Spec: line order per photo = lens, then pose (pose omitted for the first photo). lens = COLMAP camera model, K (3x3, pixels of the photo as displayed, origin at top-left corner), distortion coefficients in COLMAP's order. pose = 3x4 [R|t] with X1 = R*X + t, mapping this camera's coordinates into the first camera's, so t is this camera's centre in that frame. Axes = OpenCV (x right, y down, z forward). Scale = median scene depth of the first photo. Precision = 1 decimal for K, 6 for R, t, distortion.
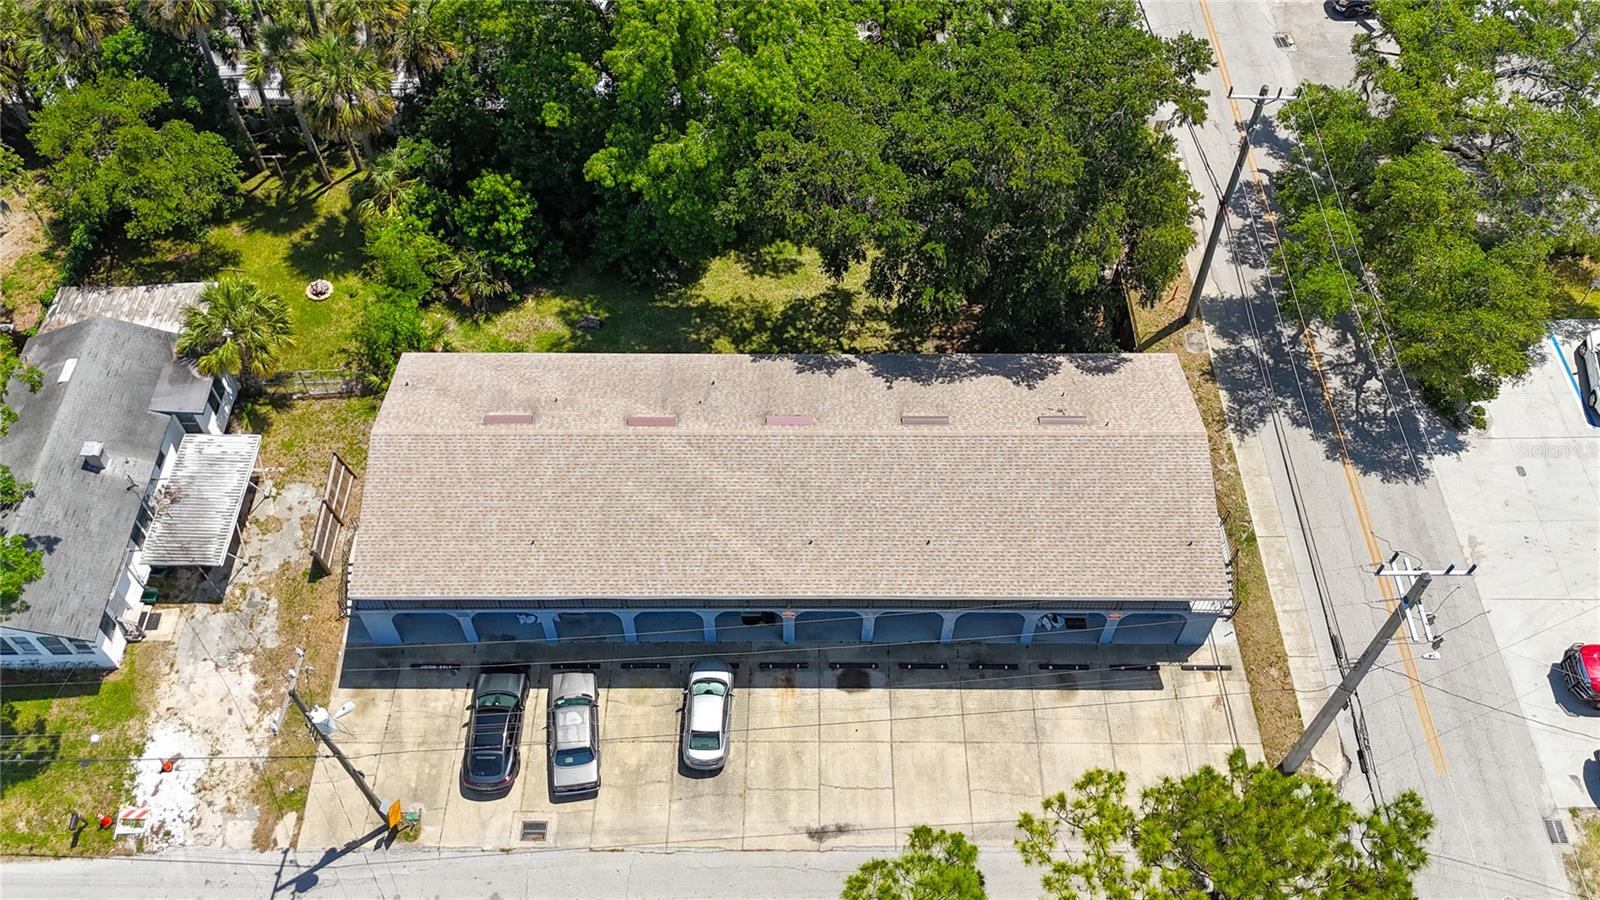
lens RADIAL K [[1225.8, 0, 800.4], [0, 1225.8, 378.7], [0, 0, 1]] dist [0.069050, -0.050253]
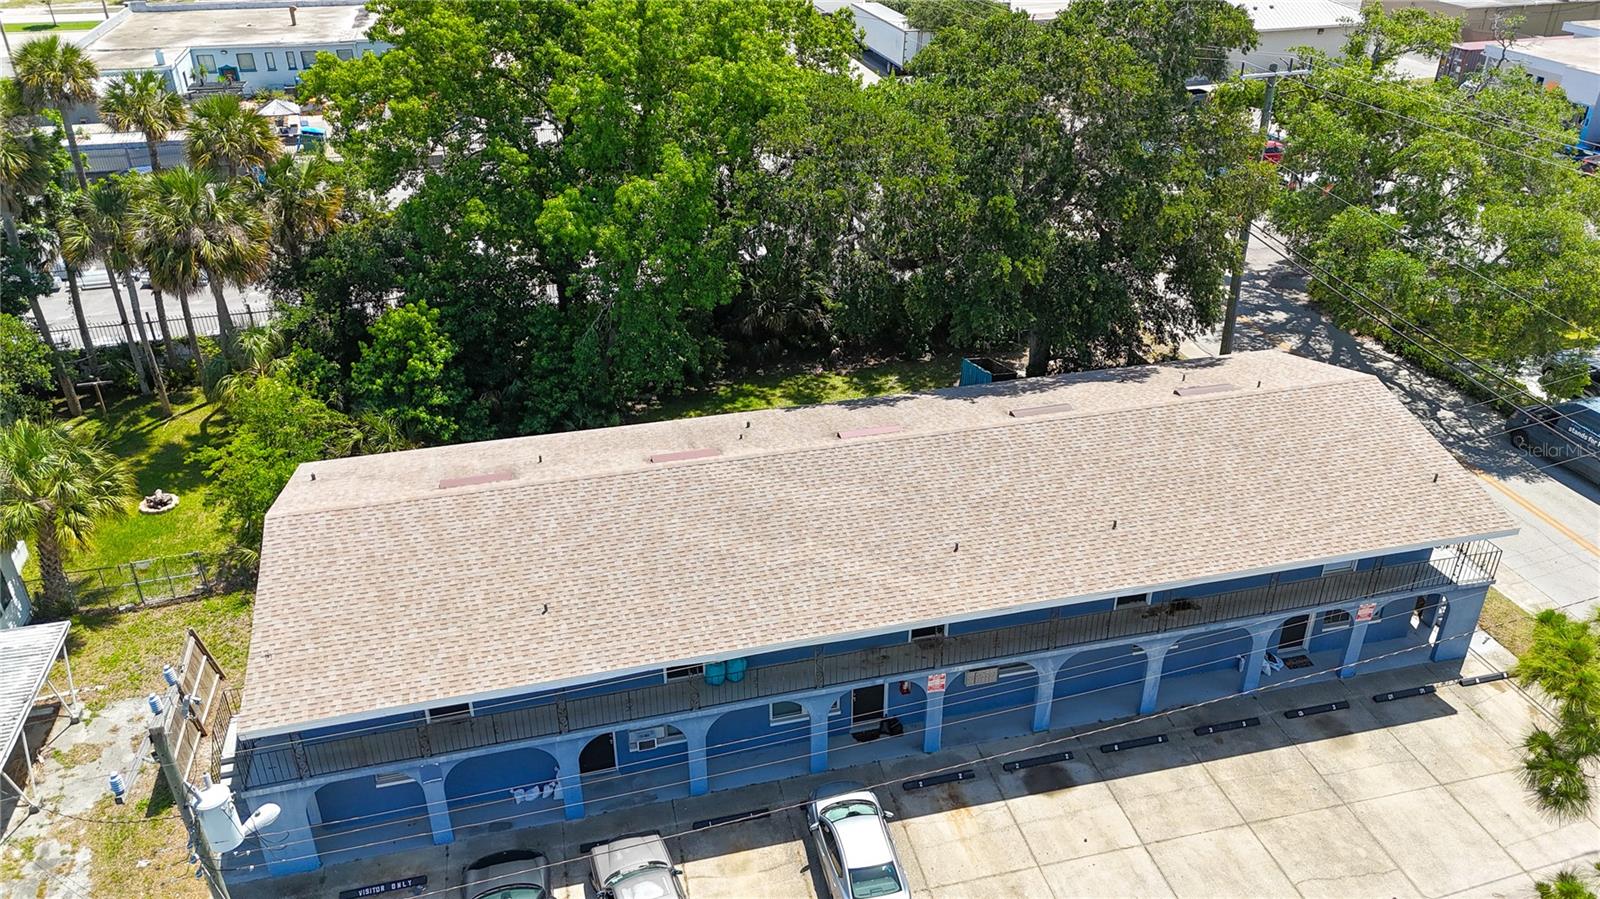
lens RADIAL K [[1109.3, 0, 792.8], [0, 1109.3, 440.0], [0, 0, 1]] dist [0.054156, -0.043262]
pose [[0.971418, -0.123377, 0.202793, -0.187010], [0.194620, 0.903082, -0.382839, 0.281046], [-0.135905, 0.411364, 0.901282, 0.402001]]
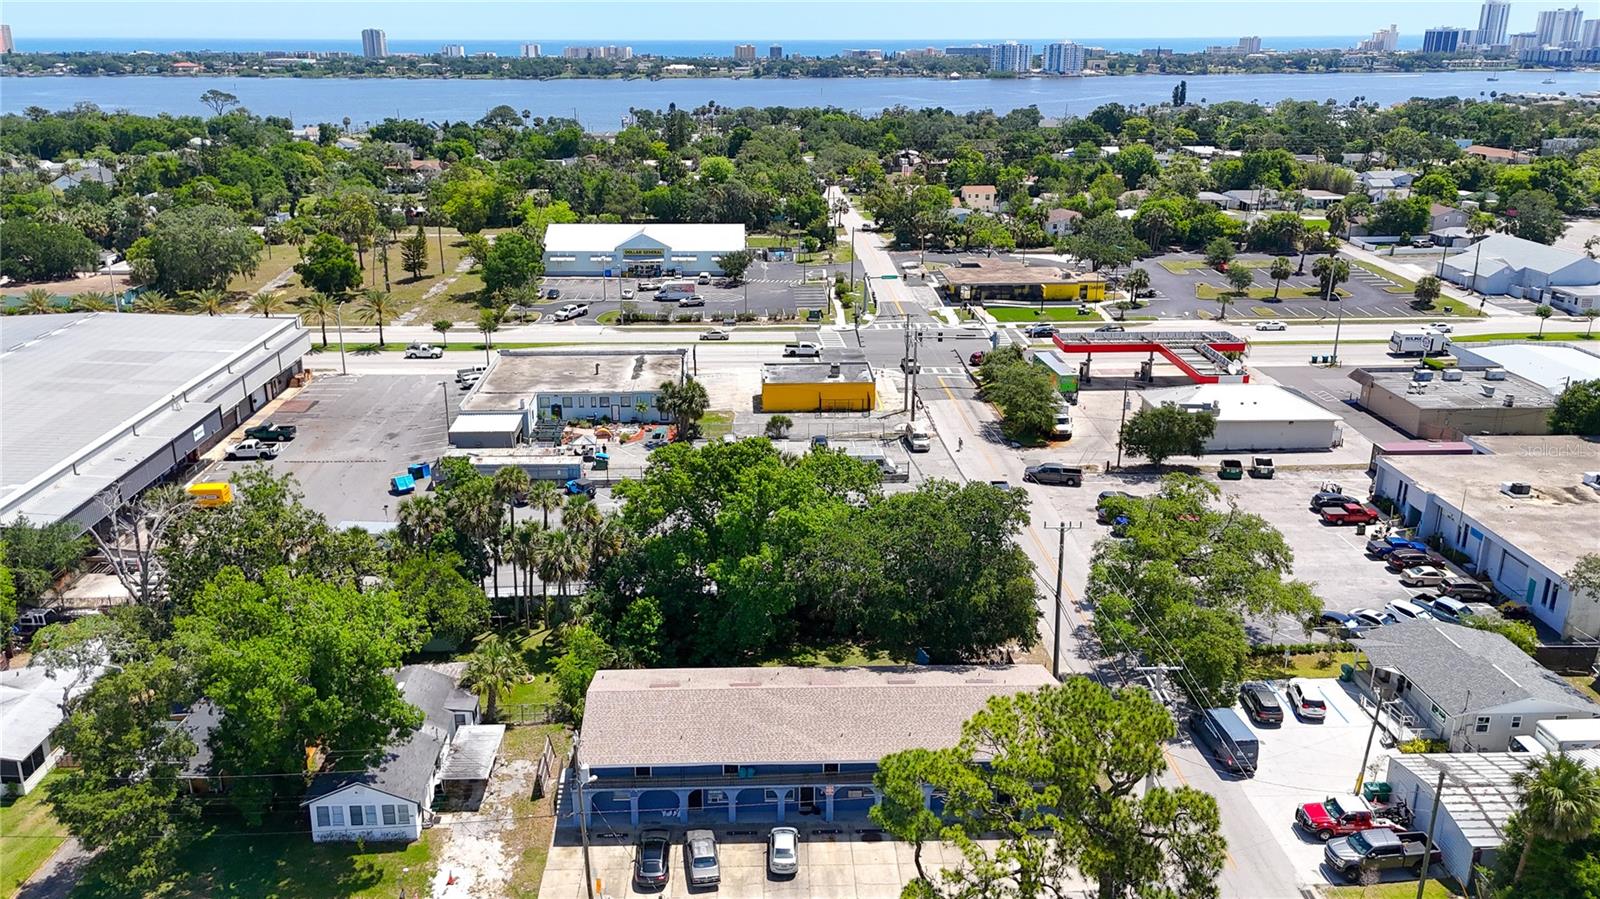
lens RADIAL K [[1109.3, 0, 792.8], [0, 1109.3, 440.0], [0, 0, 1]] dist [0.054156, -0.043262]
pose [[0.999401, -0.012565, 0.032255, -0.099916], [0.028660, 0.822893, -0.567474, 0.639392], [-0.019412, 0.568058, 0.822760, -0.495708]]
